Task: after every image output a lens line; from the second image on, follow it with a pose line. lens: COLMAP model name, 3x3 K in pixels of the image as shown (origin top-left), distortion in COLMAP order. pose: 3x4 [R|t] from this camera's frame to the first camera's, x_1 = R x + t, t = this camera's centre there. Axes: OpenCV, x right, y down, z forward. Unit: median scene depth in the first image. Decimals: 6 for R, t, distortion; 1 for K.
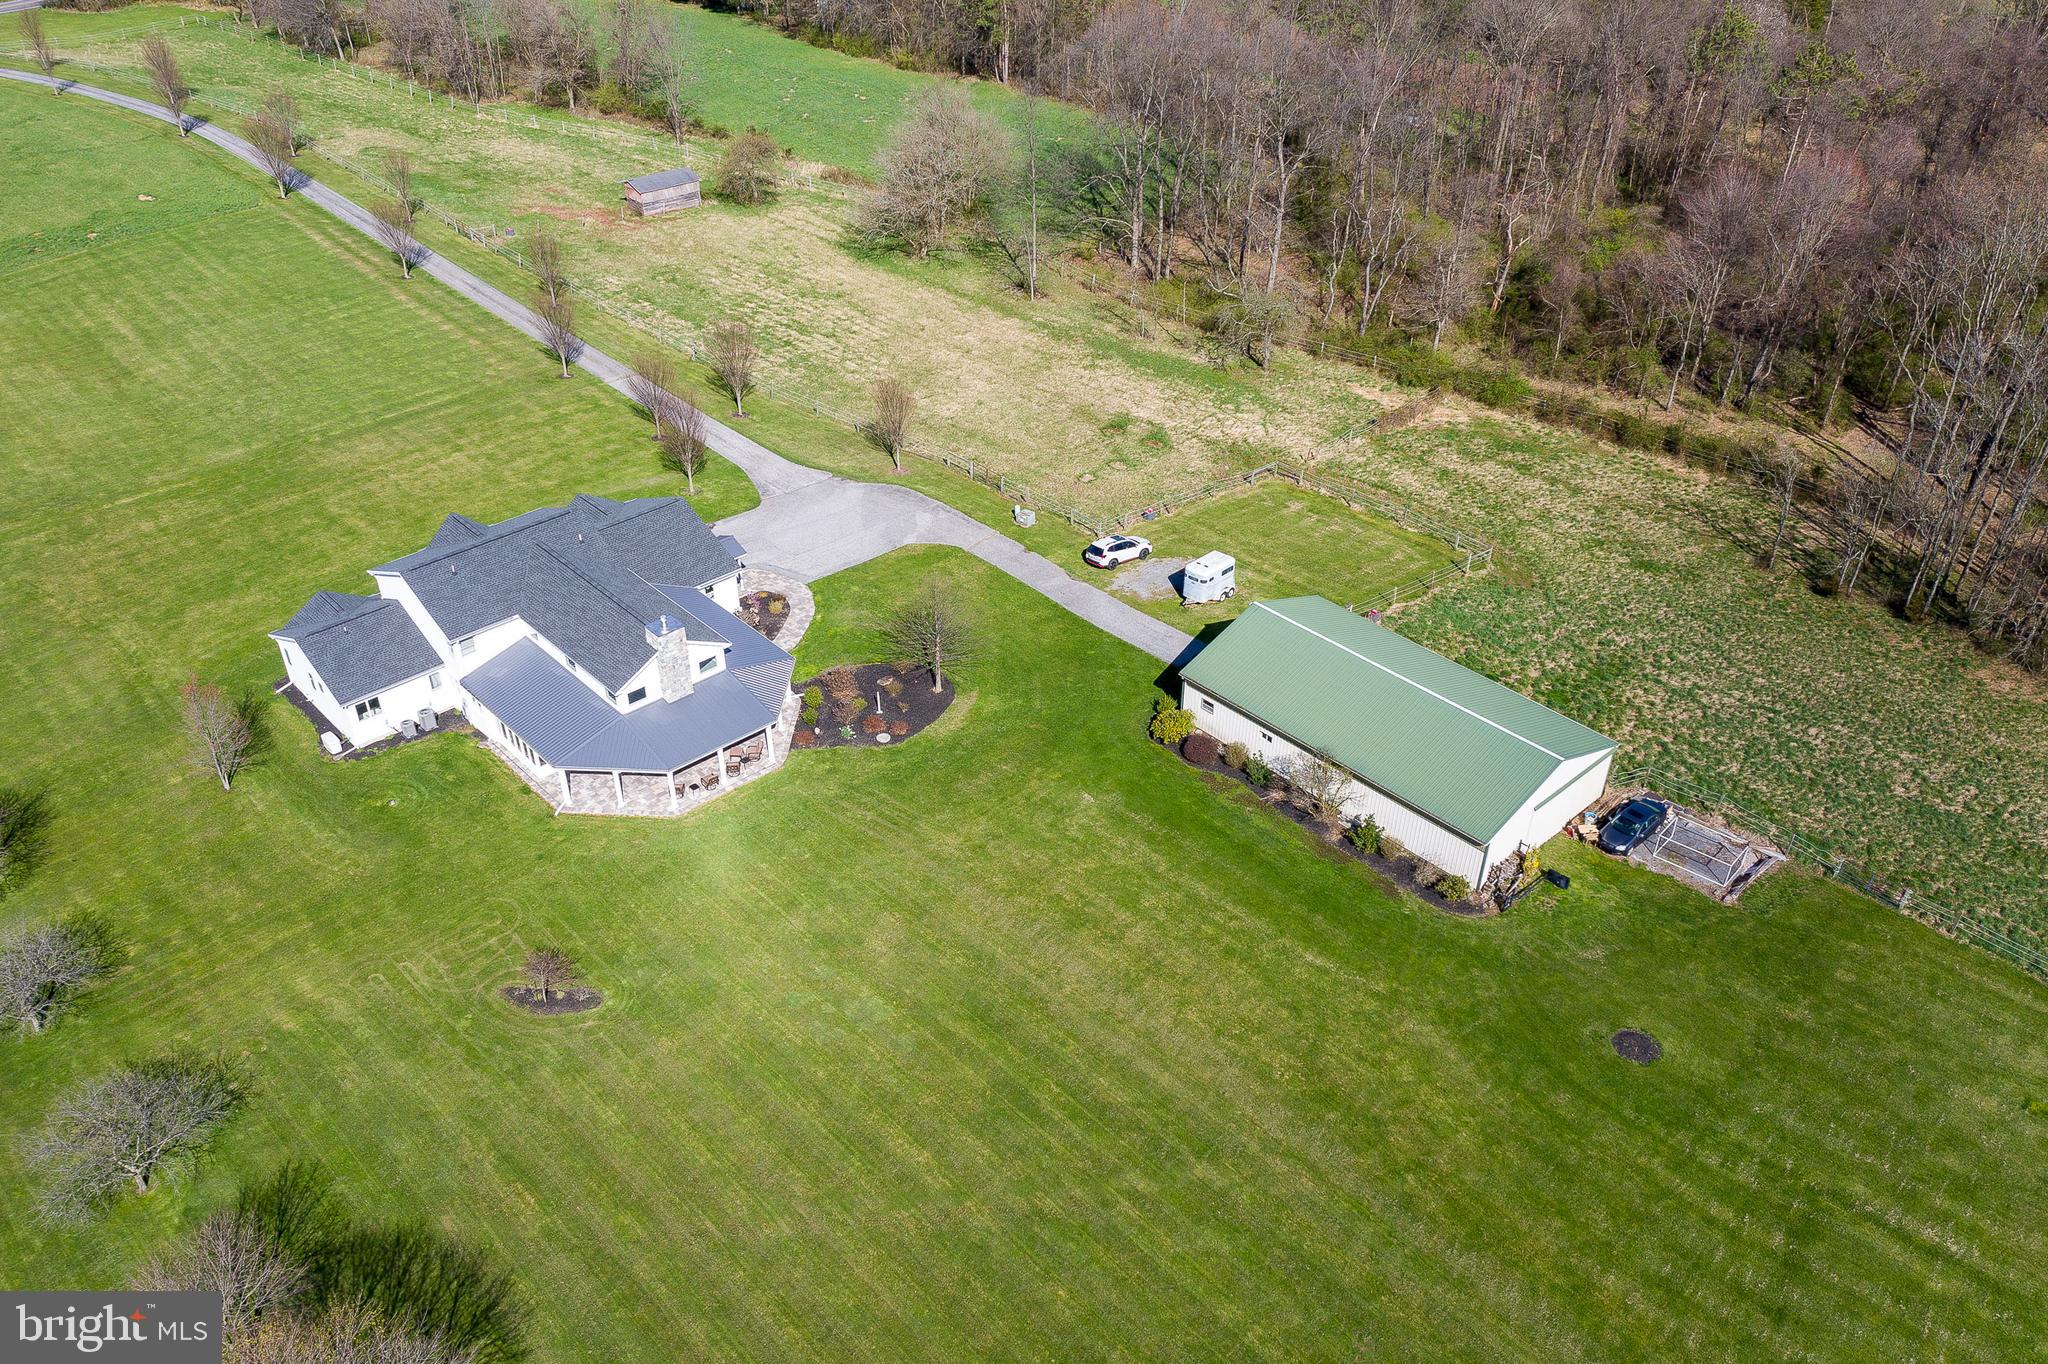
lens RADIAL K [[1754.9, 0, 1024.0], [0, 1754.9, 682.0], [0, 0, 1]] dist [-0.010142, 0.005057]
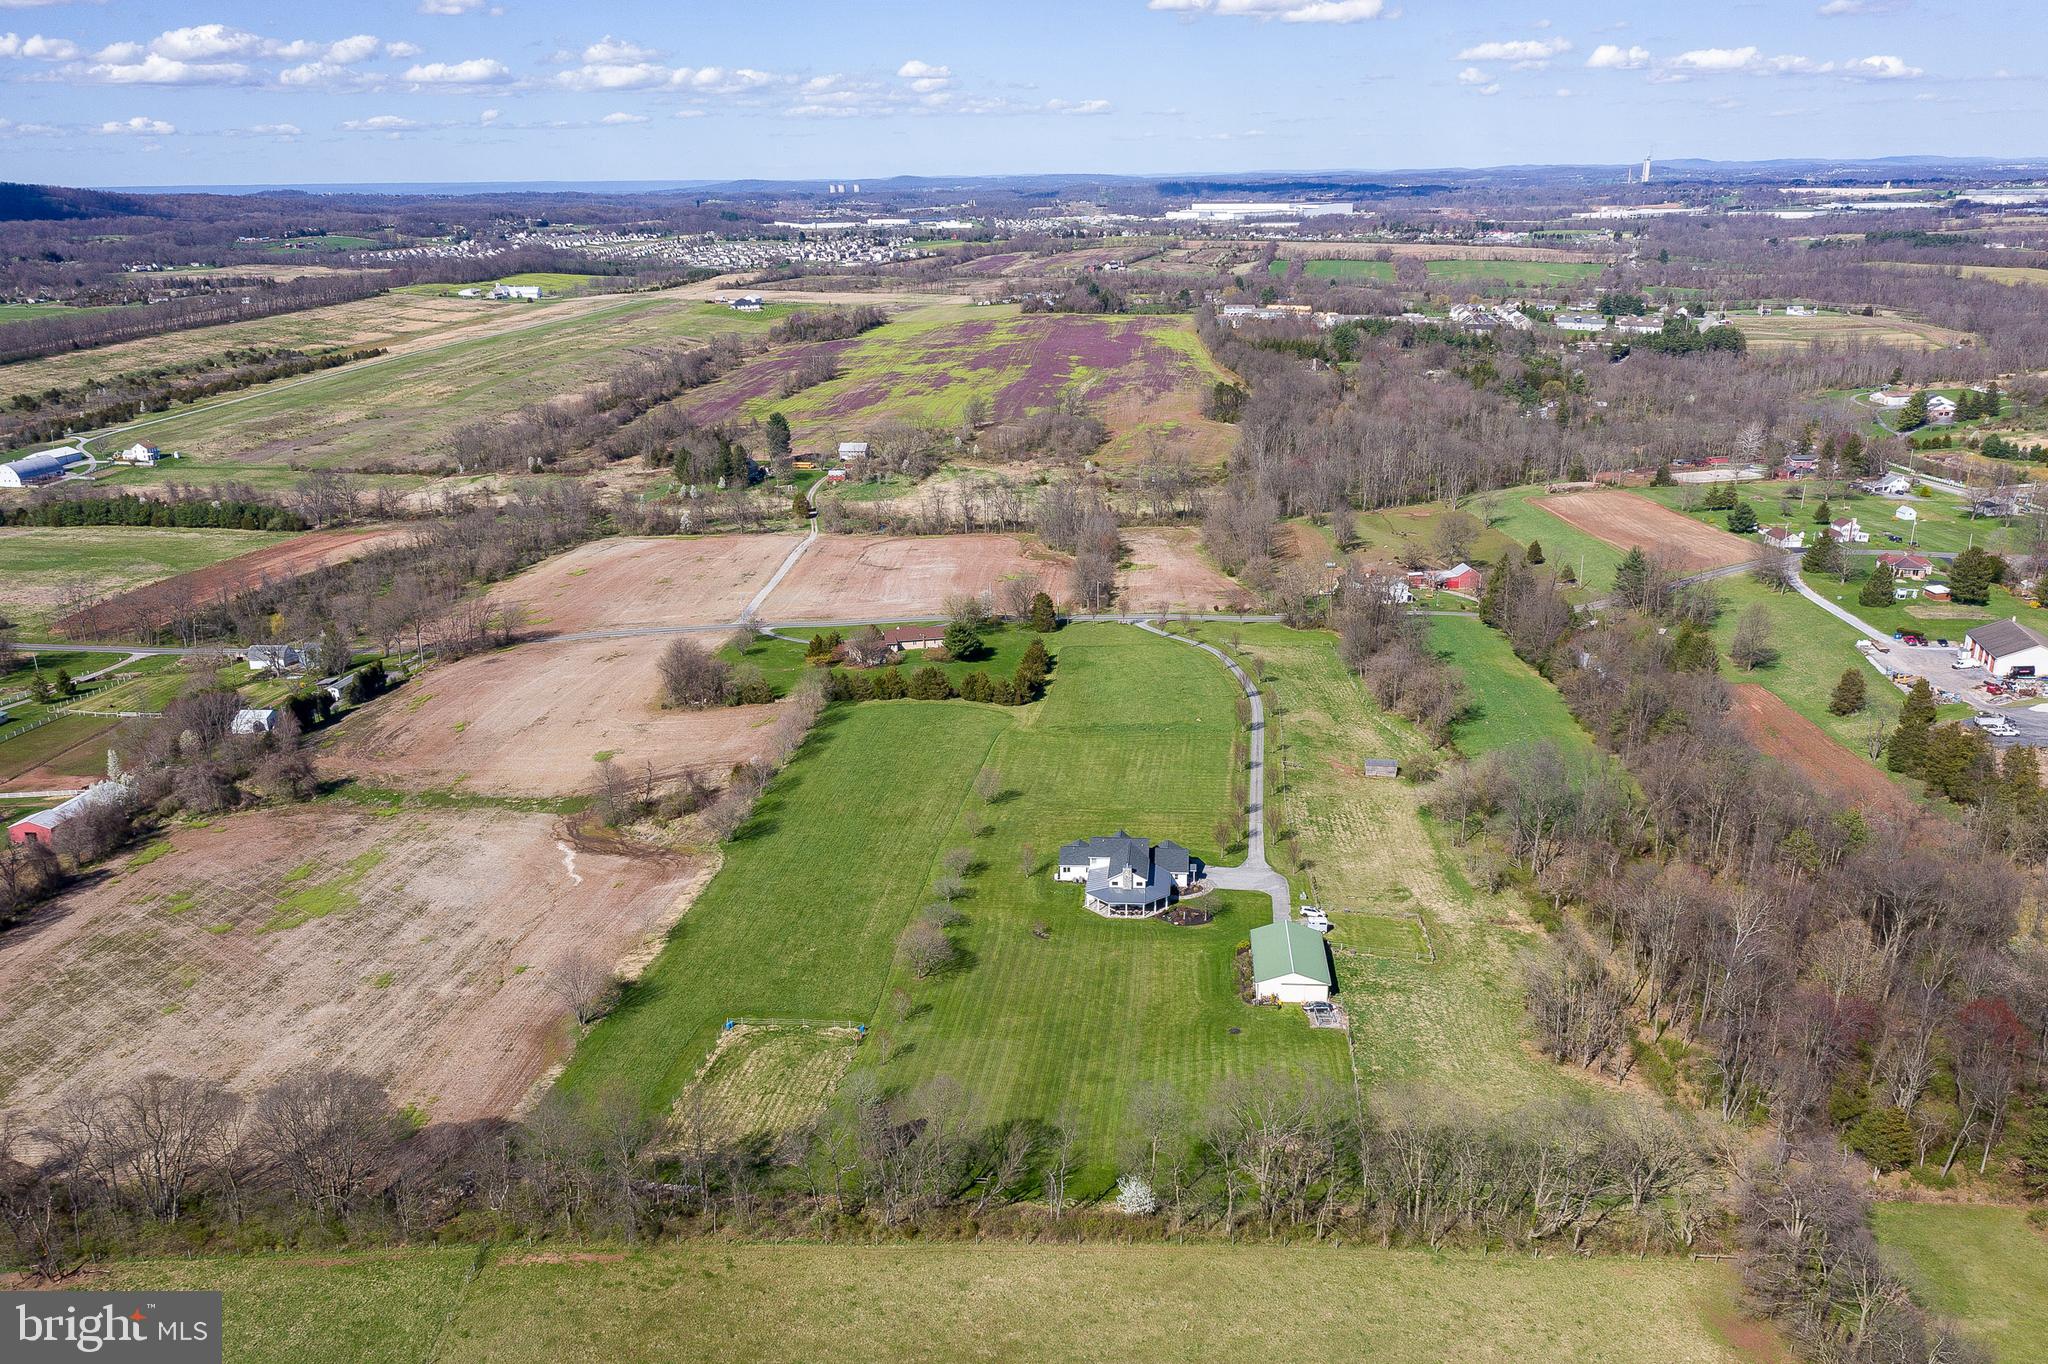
lens RADIAL K [[1716.6, 0, 1062.8], [0, 1716.6, 678.3], [0, 0, 1]] dist [-0.015018, -0.001266]
pose [[0.688509, 0.194879, -0.698554, 1.338294], [-0.396770, 0.907501, -0.137895, 0.099539], [0.607066, 0.372107, 0.702145, -1.063586]]
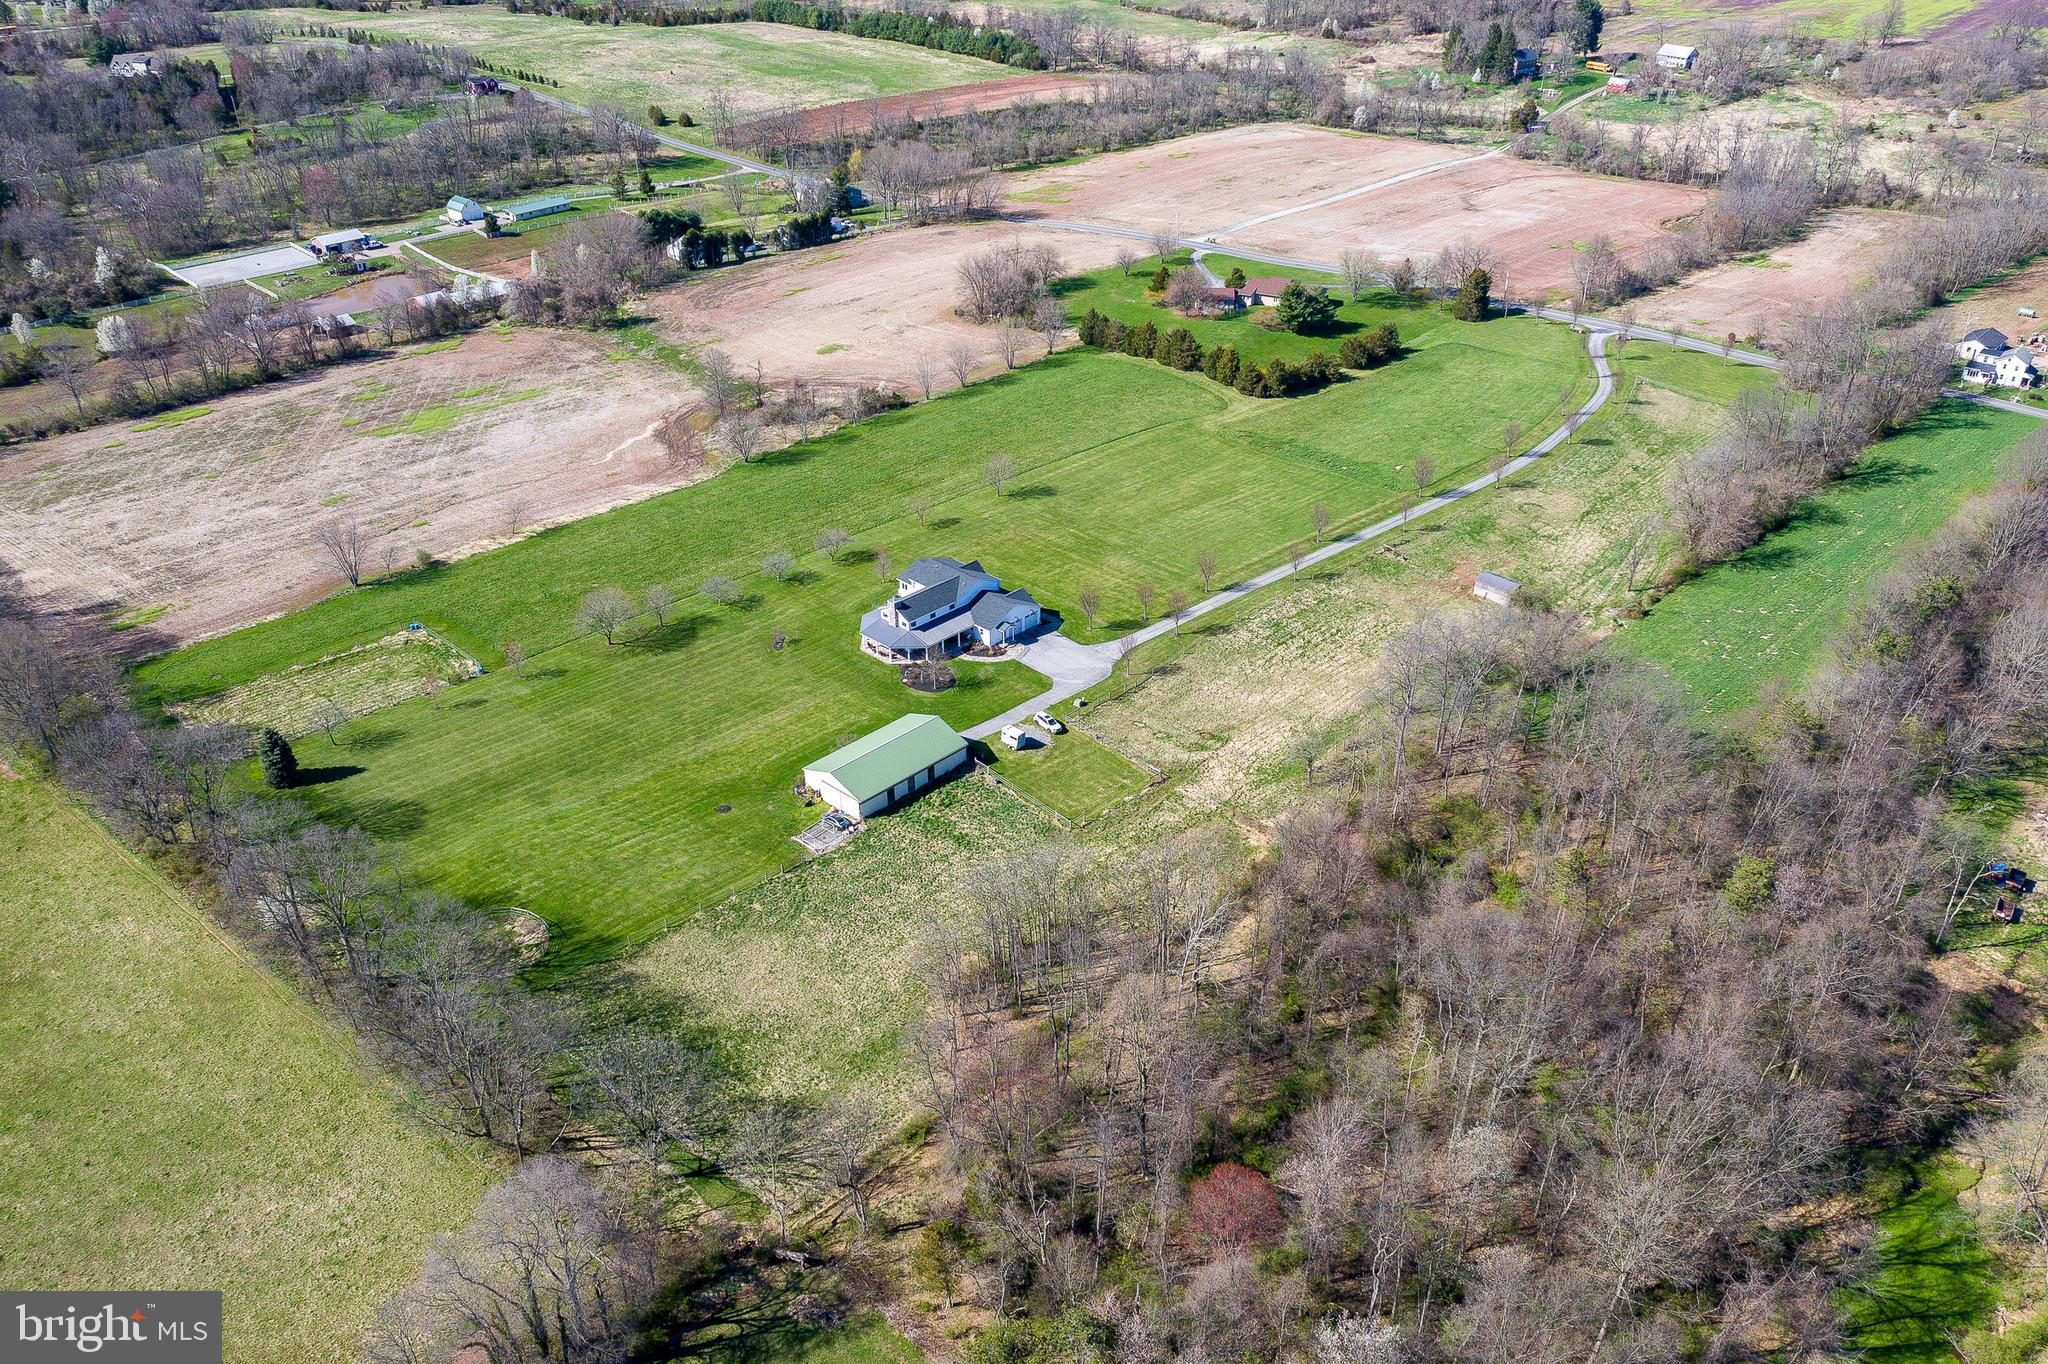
lens RADIAL K [[1754.9, 0, 1024.0], [0, 1754.9, 682.0], [0, 0, 1]] dist [-0.010142, 0.005057]
pose [[0.058105, 0.493053, -0.868057, 1.655050], [-0.551820, 0.740477, 0.383651, -0.802212], [0.831936, 0.456720, 0.315102, 0.202662]]
